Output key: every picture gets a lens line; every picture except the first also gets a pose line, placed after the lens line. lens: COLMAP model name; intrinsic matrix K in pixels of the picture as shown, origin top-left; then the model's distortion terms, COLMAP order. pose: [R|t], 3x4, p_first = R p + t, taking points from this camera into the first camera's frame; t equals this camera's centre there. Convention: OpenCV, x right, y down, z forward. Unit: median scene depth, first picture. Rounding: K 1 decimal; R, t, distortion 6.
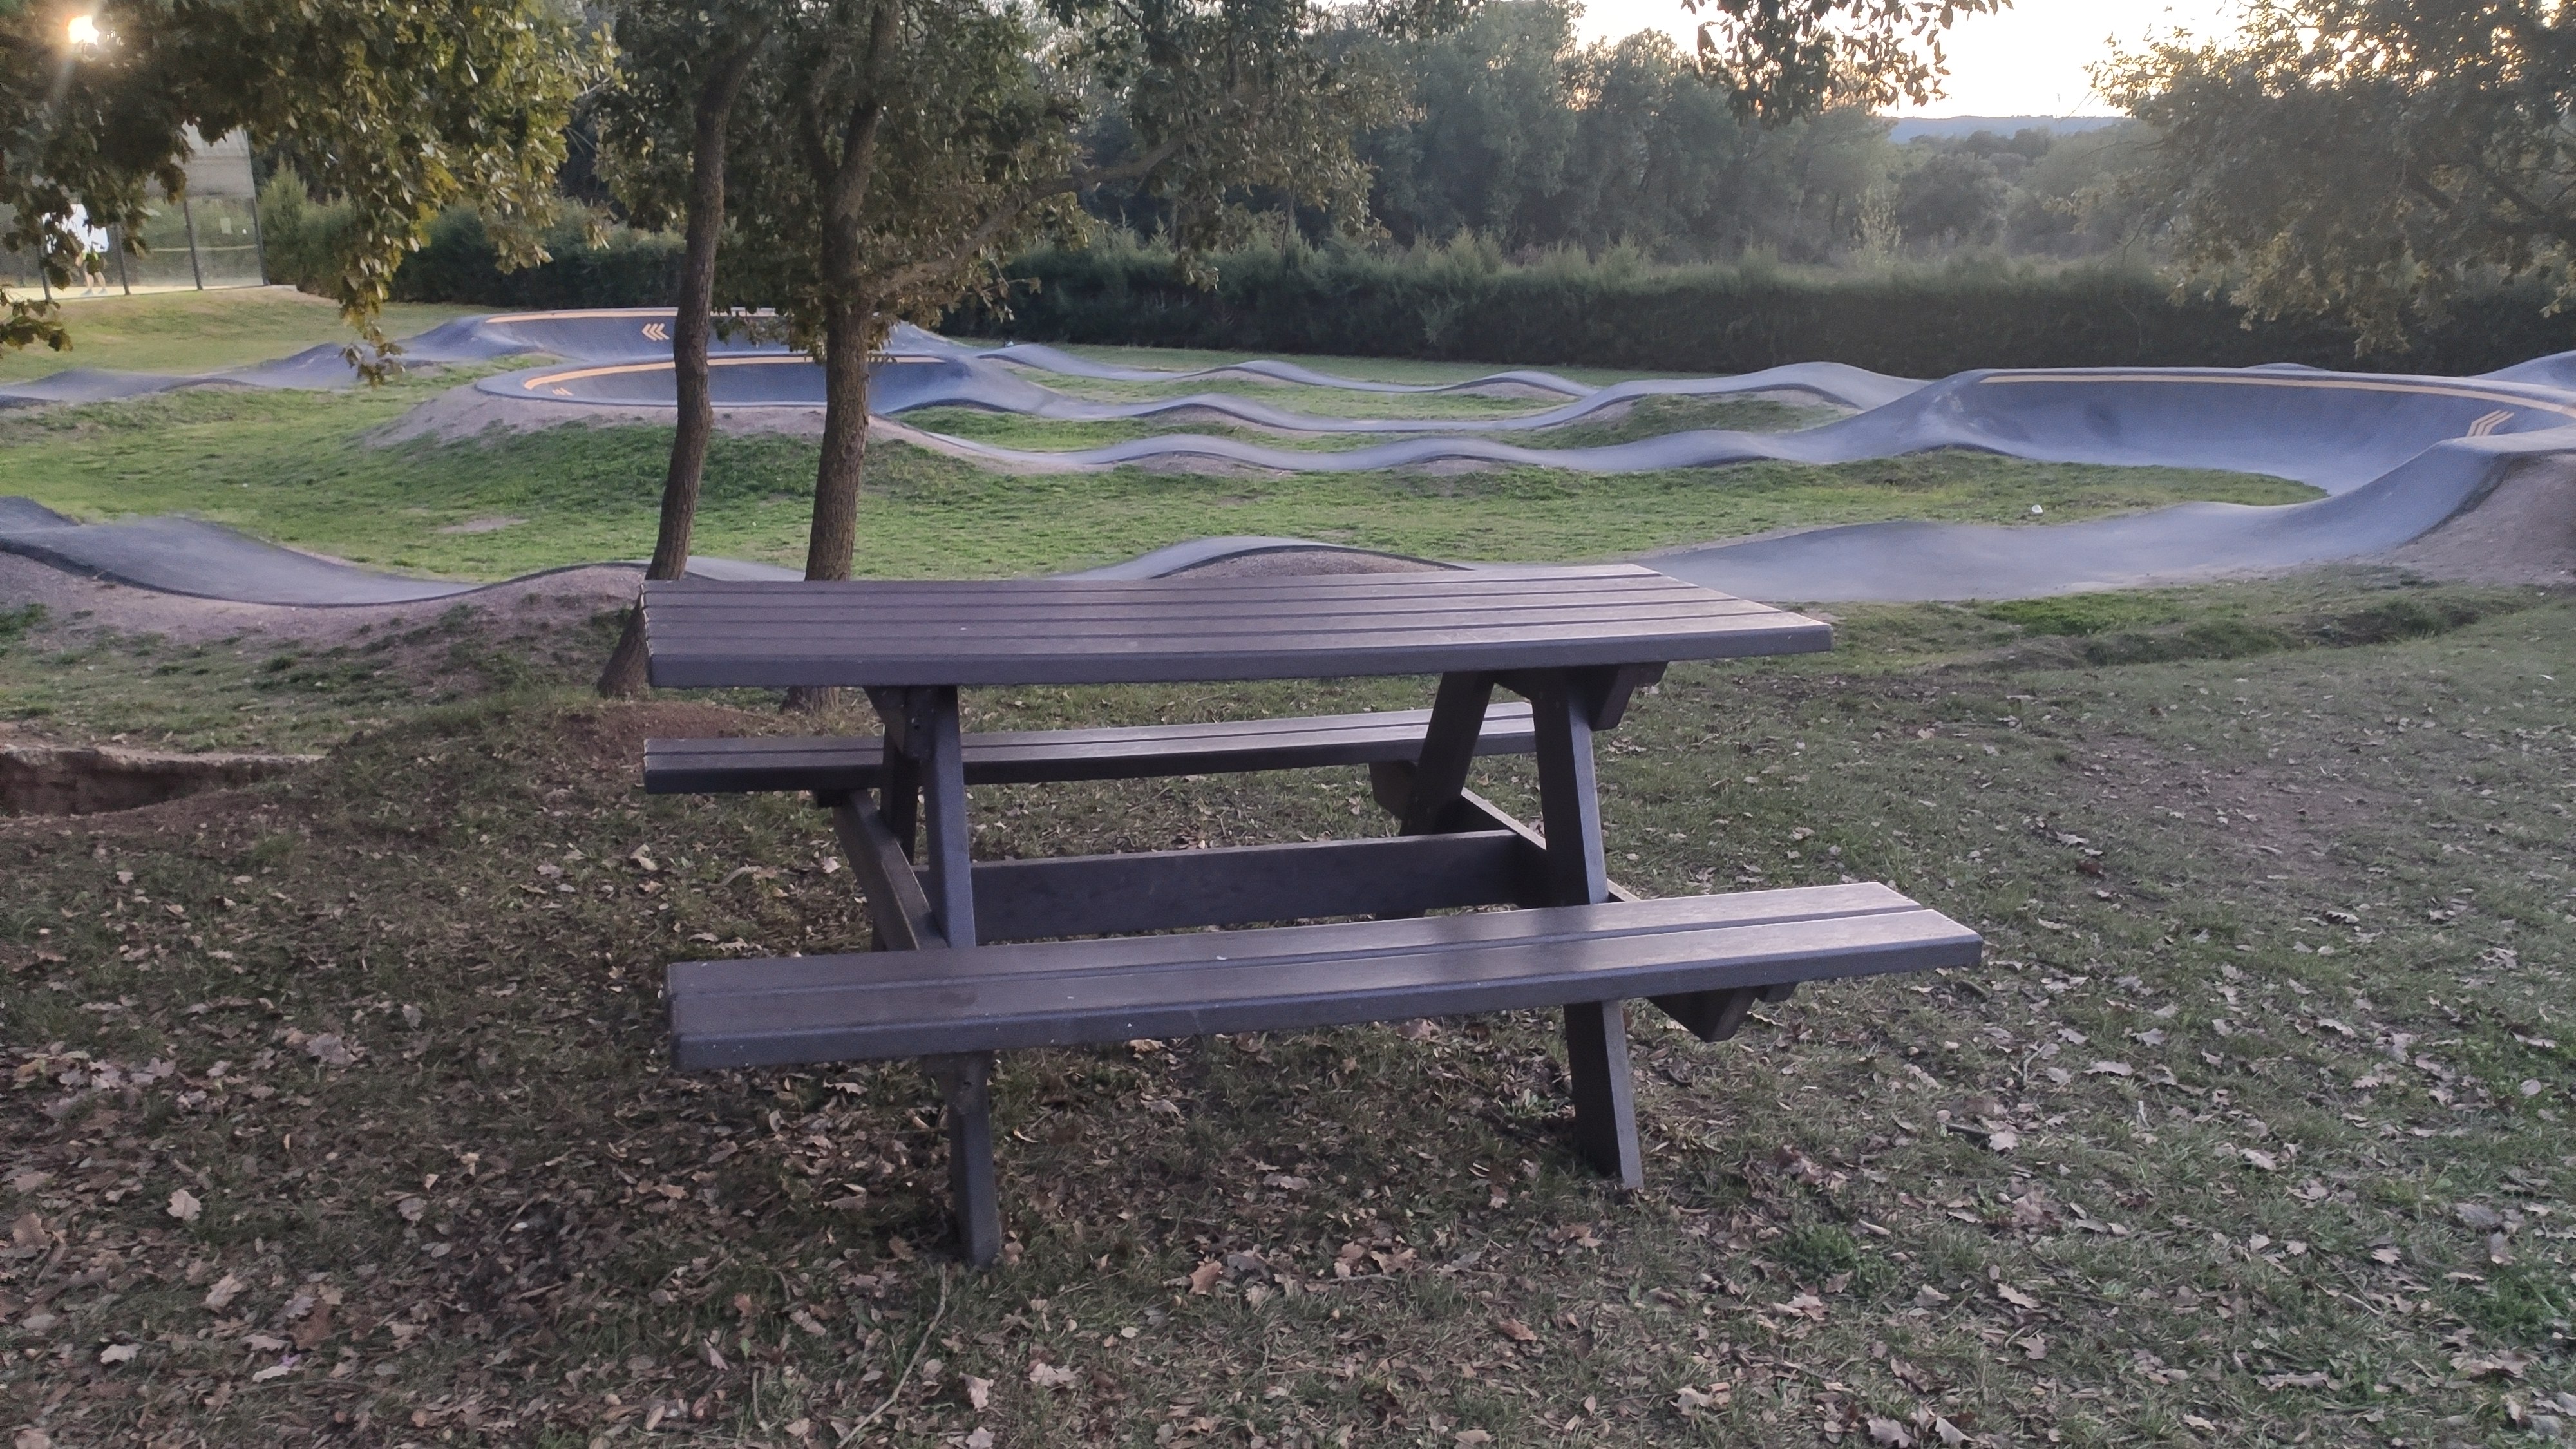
lens RADIAL K [[1944.7, 0, 1281.6], [0, 1944.7, 715.5], [0, 0, 1]] dist [0.074605, -0.030489]
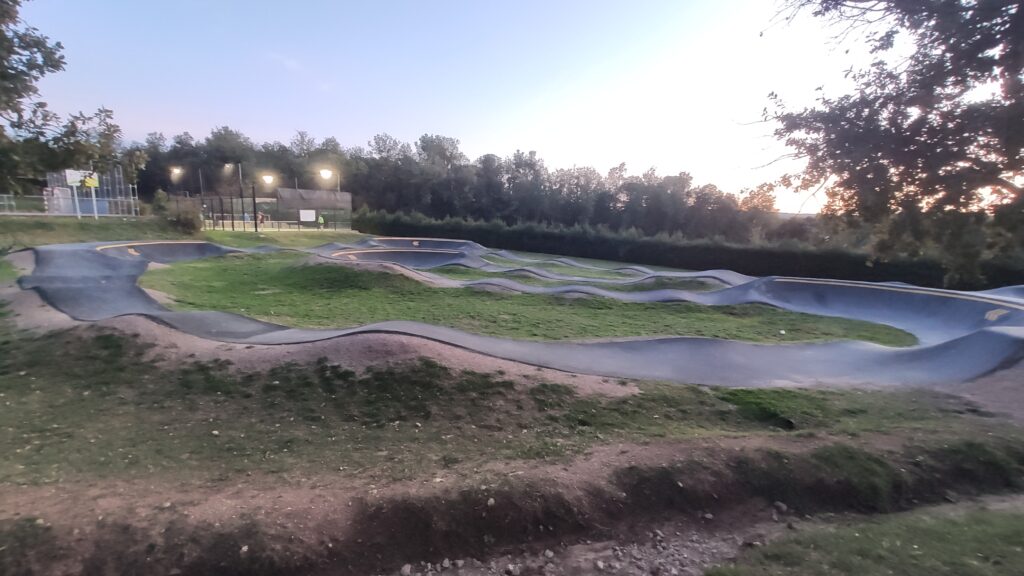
lens RADIAL K [[449.2, 0, 509.4], [0, 449.2, 284.0], [0, 0, 1]] dist [-0.011419, 0.007322]
pose [[0.965322, 0.073074, -0.250628, 0.154056], [-0.103347, 0.988564, -0.109823, -0.055448], [0.239737, 0.131916, 0.961834, 0.296332]]
